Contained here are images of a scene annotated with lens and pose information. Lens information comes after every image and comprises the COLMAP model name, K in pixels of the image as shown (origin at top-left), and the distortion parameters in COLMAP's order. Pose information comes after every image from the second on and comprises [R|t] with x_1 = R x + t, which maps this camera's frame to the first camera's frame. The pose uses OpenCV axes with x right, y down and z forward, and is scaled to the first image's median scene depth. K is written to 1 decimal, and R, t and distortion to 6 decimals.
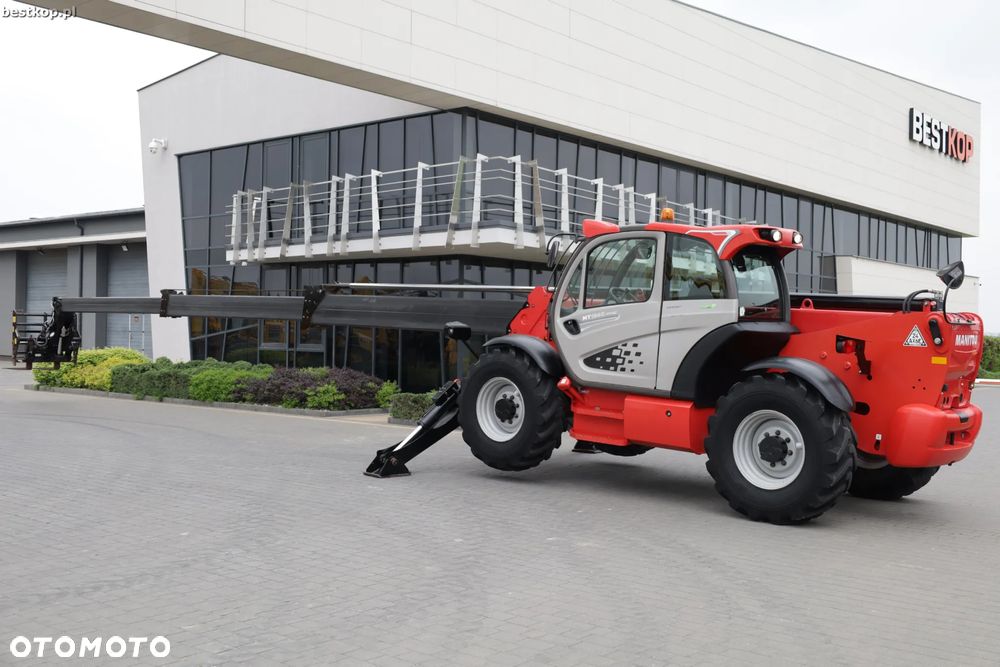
lens RADIAL K [[1074.4, 0, 508.9], [0, 1074.4, 334.2], [0, 0, 1]] dist [0.026349, 0.000000]
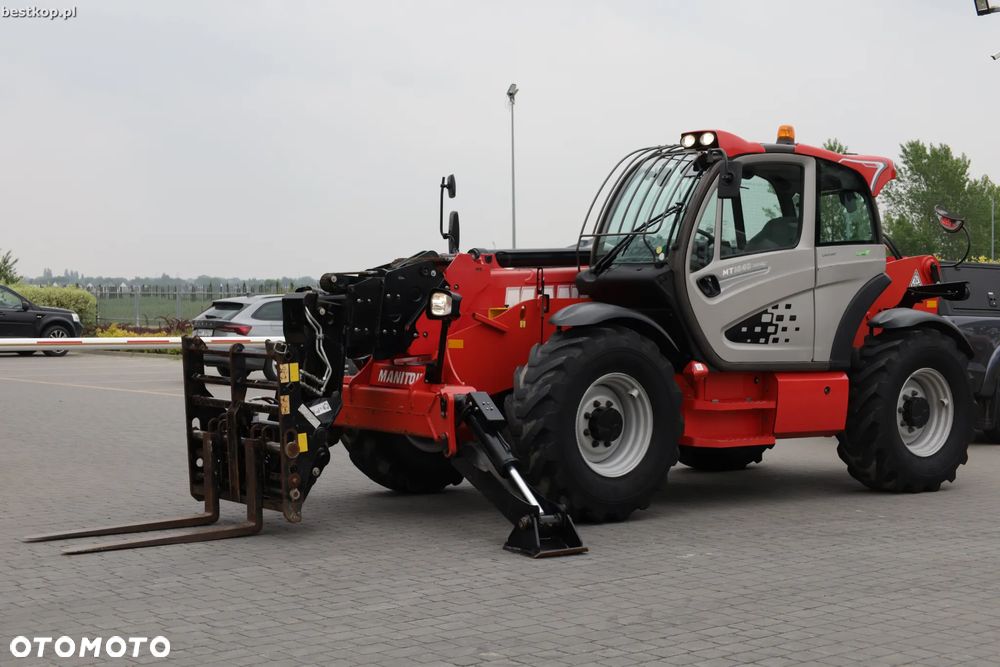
lens RADIAL K [[1676.4, 0, 507.2], [0, 1676.4, 337.4], [0, 0, 1]] dist [-0.002843, 0.000000]
pose [[0.184427, -0.065169, 0.980683, -0.501226], [0.023133, 0.997811, 0.061957, -0.021228], [-0.982574, 0.011260, 0.185531, 0.461249]]
